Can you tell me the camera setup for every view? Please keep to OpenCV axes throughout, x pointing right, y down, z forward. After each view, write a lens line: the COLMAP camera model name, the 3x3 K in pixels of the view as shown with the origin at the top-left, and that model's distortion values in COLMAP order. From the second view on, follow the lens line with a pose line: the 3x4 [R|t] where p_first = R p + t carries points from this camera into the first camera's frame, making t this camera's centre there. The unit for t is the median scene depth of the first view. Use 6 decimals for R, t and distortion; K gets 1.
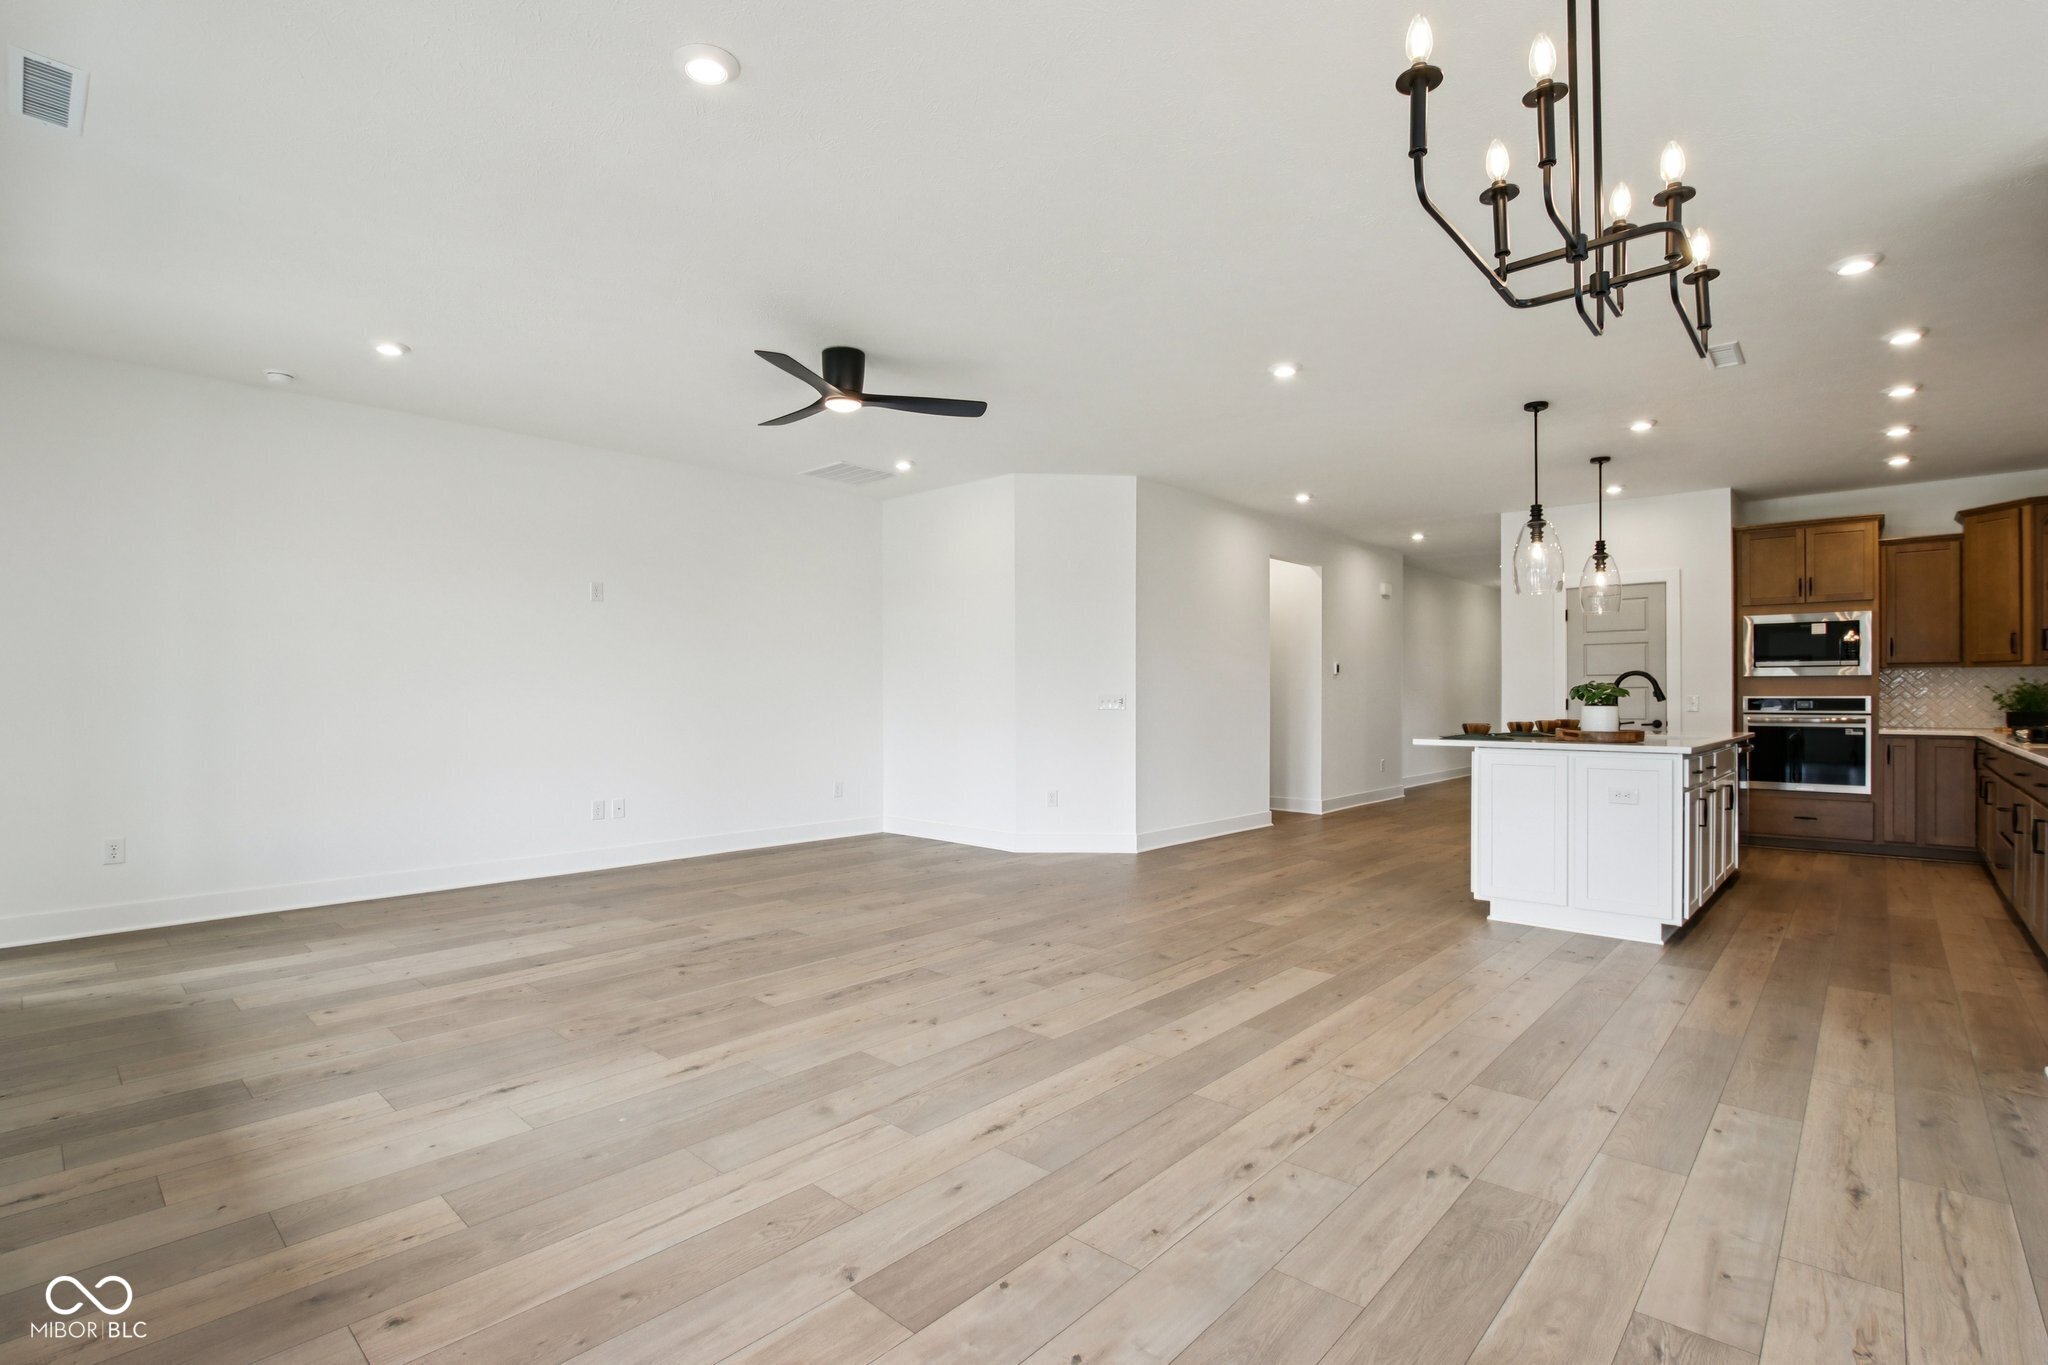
lens RADIAL K [[945.2, 0, 1067.9], [0, 945.2, 691.4], [0, 0, 1]] dist [-0.003383, -0.000359]
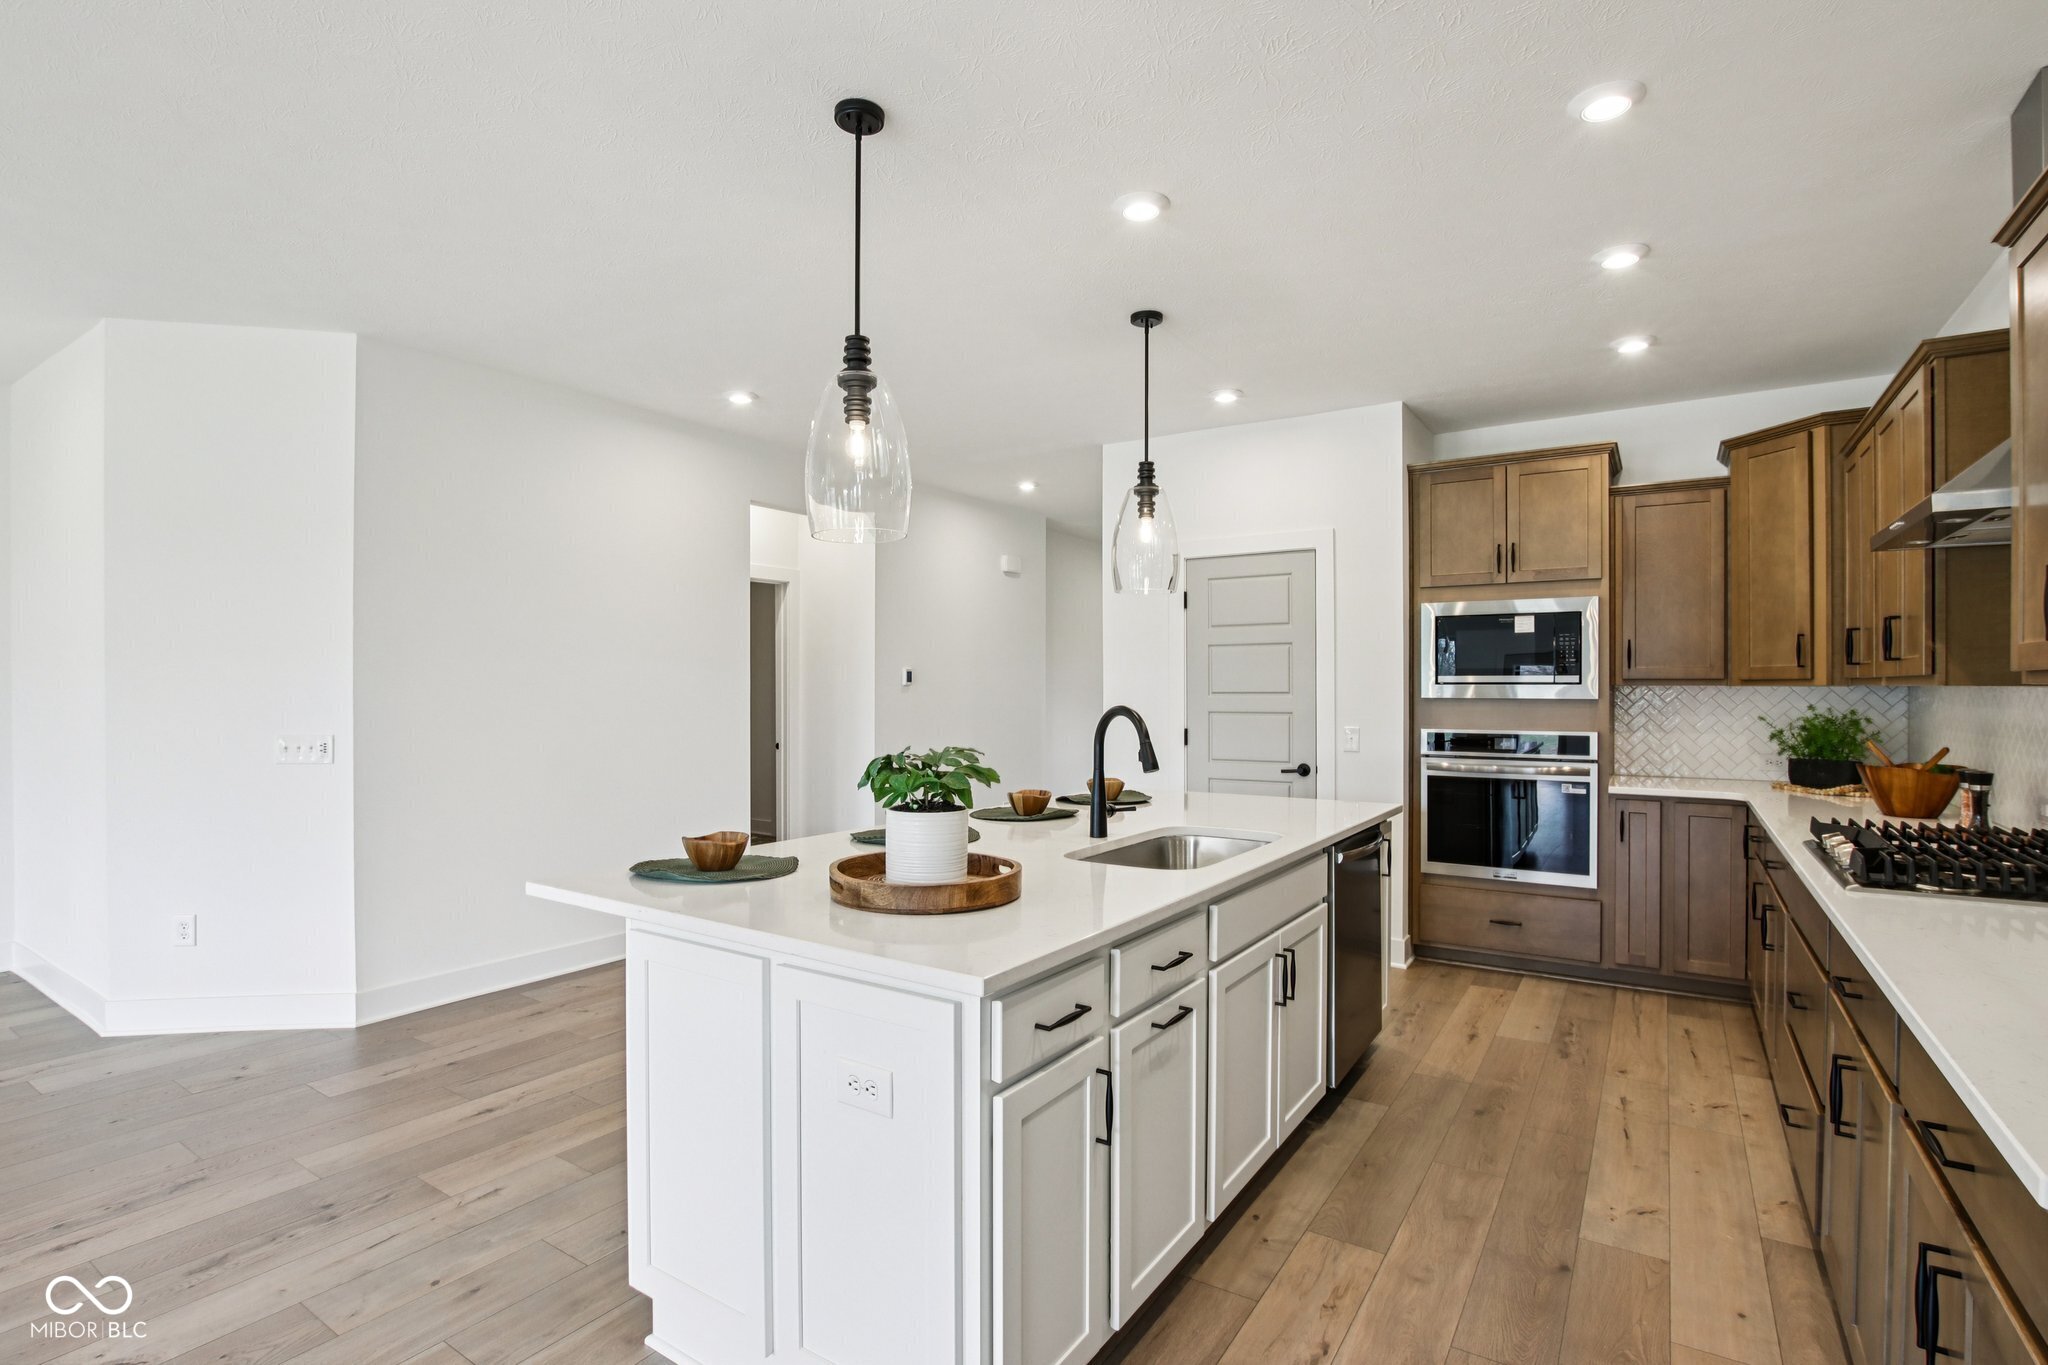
lens RADIAL K [[980.9, 0, 1024.0], [0, 980.9, 682.5], [0, 0, 1]] dist [-0.013898, -0.000367]
pose [[0.991556, 0.001360, 0.129672, 0.387571], [-0.001342, 0.999999, -0.000230, -0.027570], [-0.129672, 0.000054, 0.991557, 0.403542]]
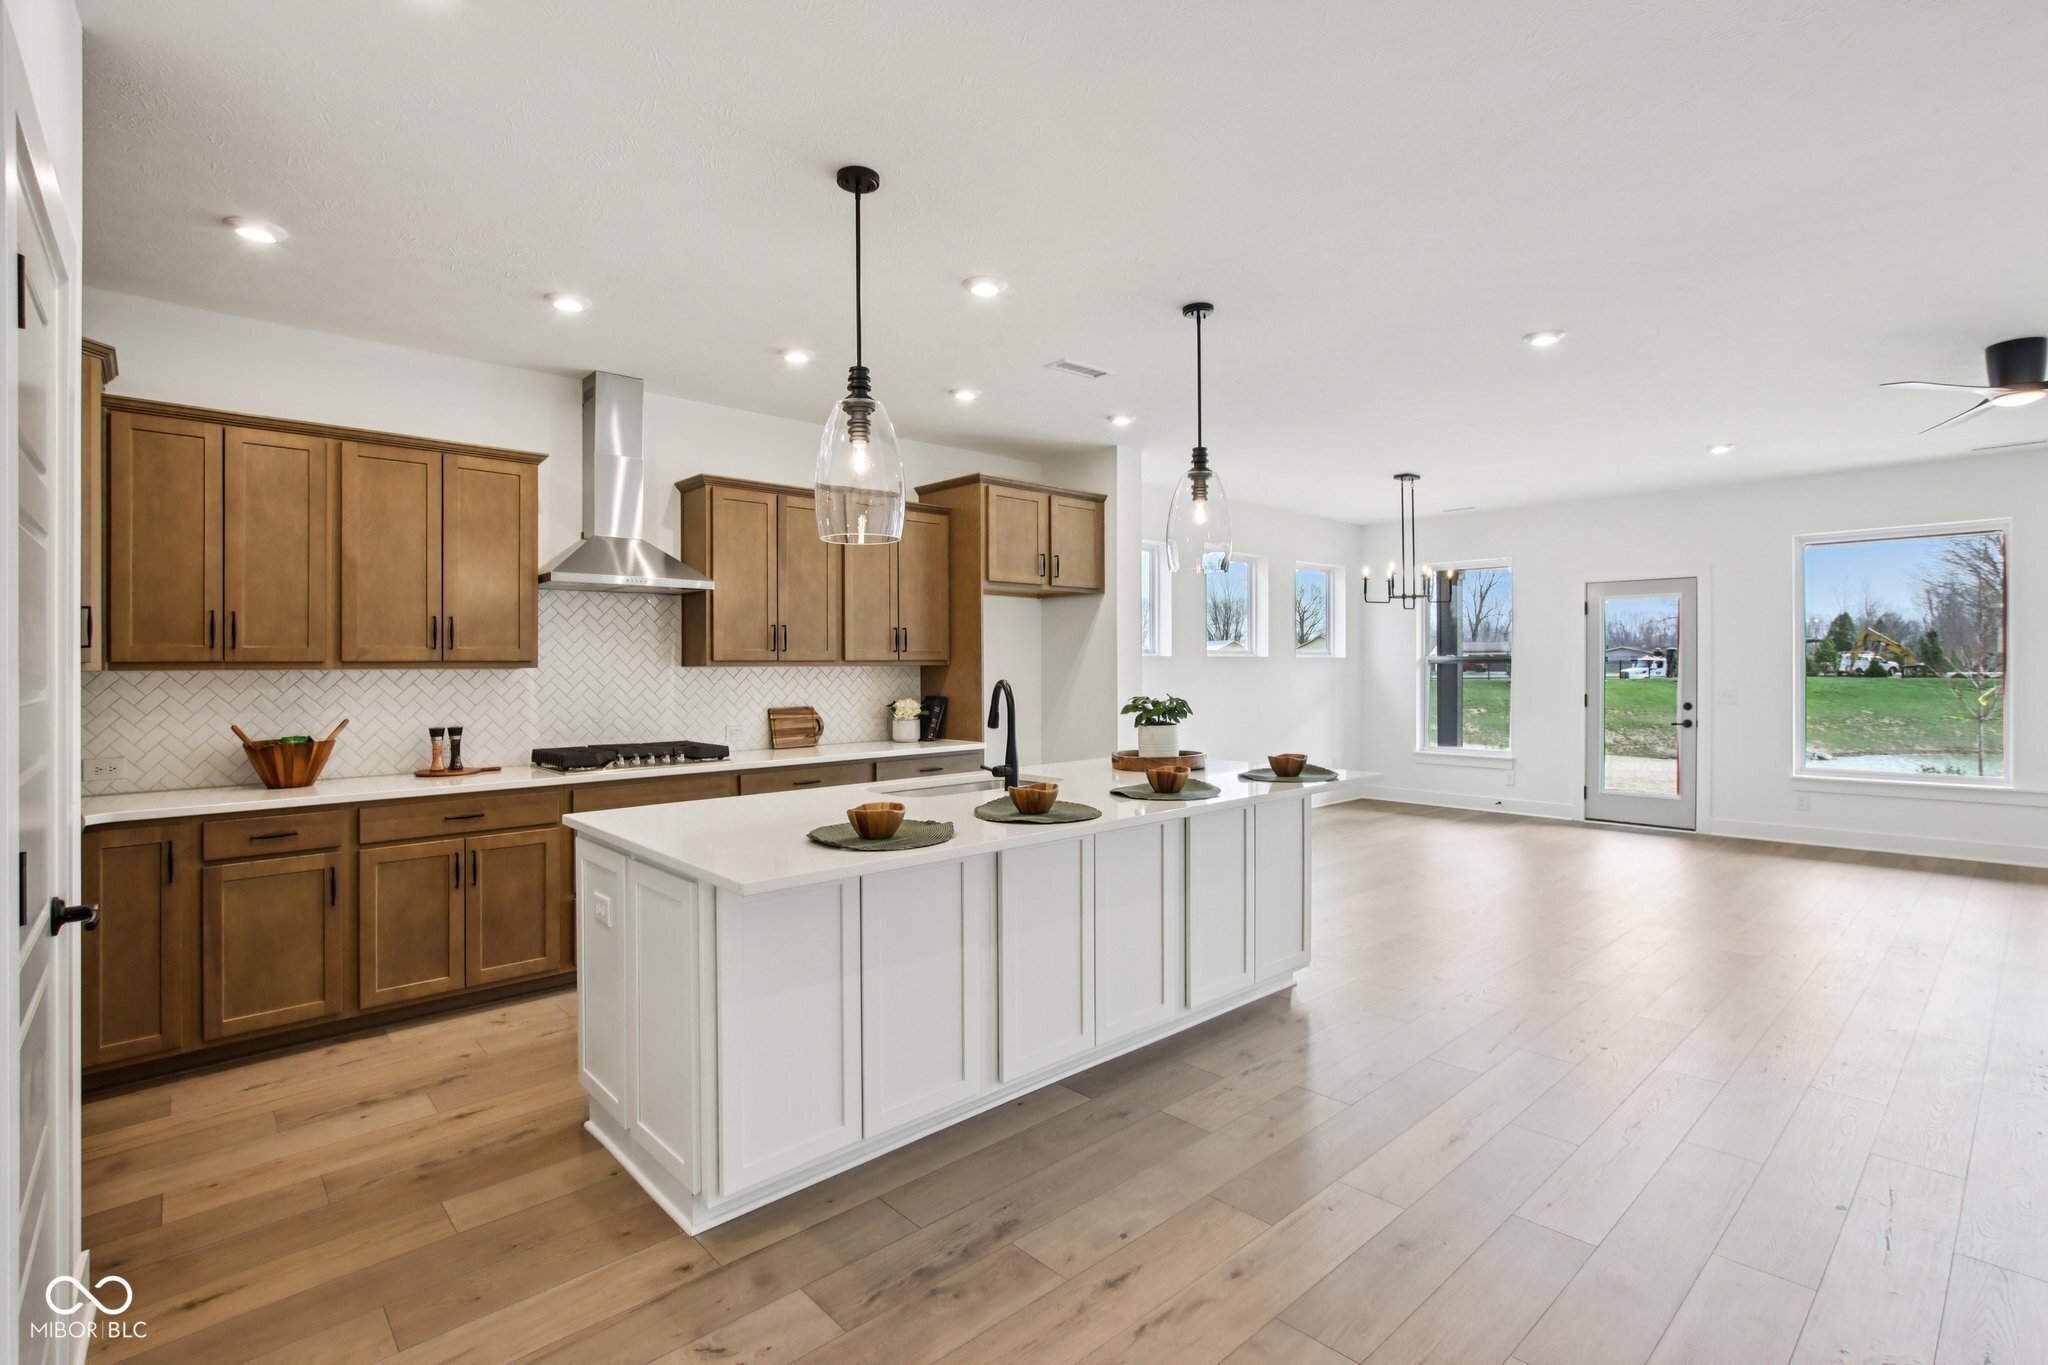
lens RADIAL K [[980.9, 0, 1024.0], [0, 980.9, 682.5], [0, 0, 1]] dist [-0.013898, -0.000367]
pose [[-0.992879, 0.005806, 0.118986, 0.413946], [0.007495, 0.999877, 0.013753, -0.023811], [-0.118891, 0.014547, -0.992801, 1.330694]]
